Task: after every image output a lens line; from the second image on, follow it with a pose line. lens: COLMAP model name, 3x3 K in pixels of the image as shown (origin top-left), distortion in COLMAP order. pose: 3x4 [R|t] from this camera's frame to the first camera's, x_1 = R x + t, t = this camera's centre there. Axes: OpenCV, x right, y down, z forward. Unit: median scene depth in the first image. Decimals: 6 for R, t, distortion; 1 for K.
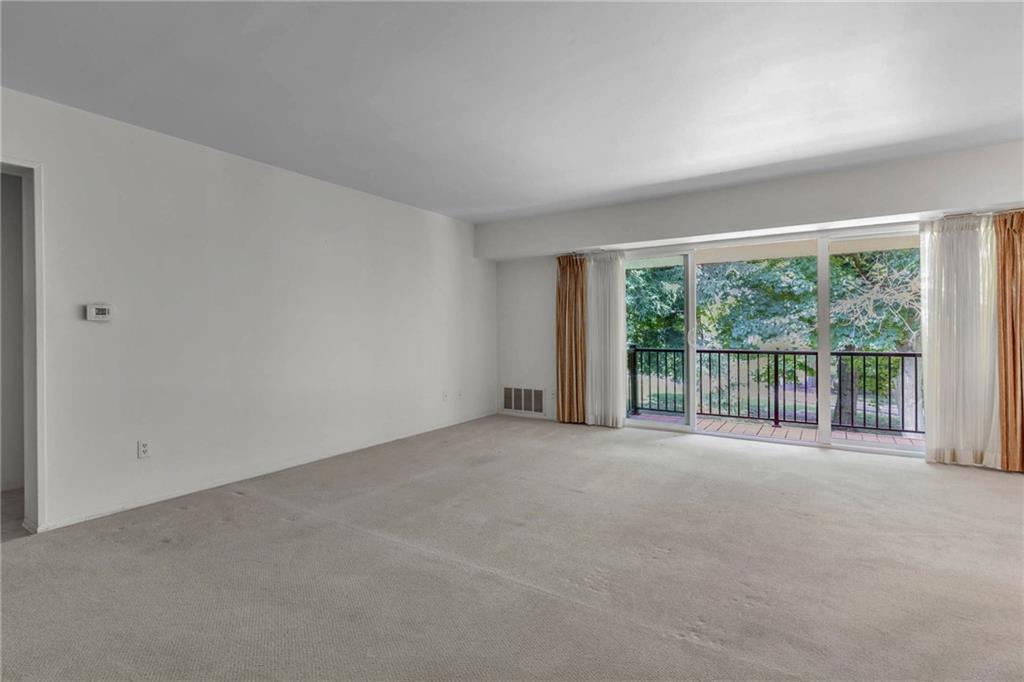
lens RADIAL K [[484.1, 0, 510.5], [0, 484.1, 336.1], [0, 0, 1]] dist [-0.003822, 0.002137]
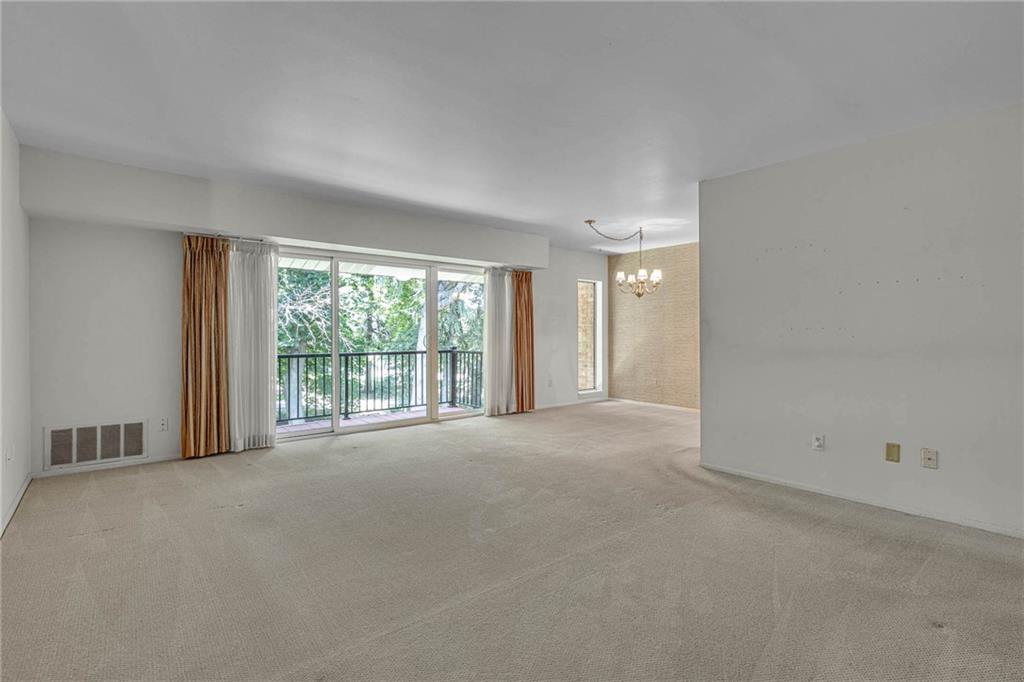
lens RADIAL K [[484.1, 0, 513.2], [0, 484.1, 336.5], [0, 0, 1]] dist [-0.003822, 0.002137]
pose [[0.291638, -0.002076, 0.956527, -0.435693], [0.010642, 0.999943, -0.001075, -0.003128], [-0.956470, 0.010493, 0.291643, 0.292122]]
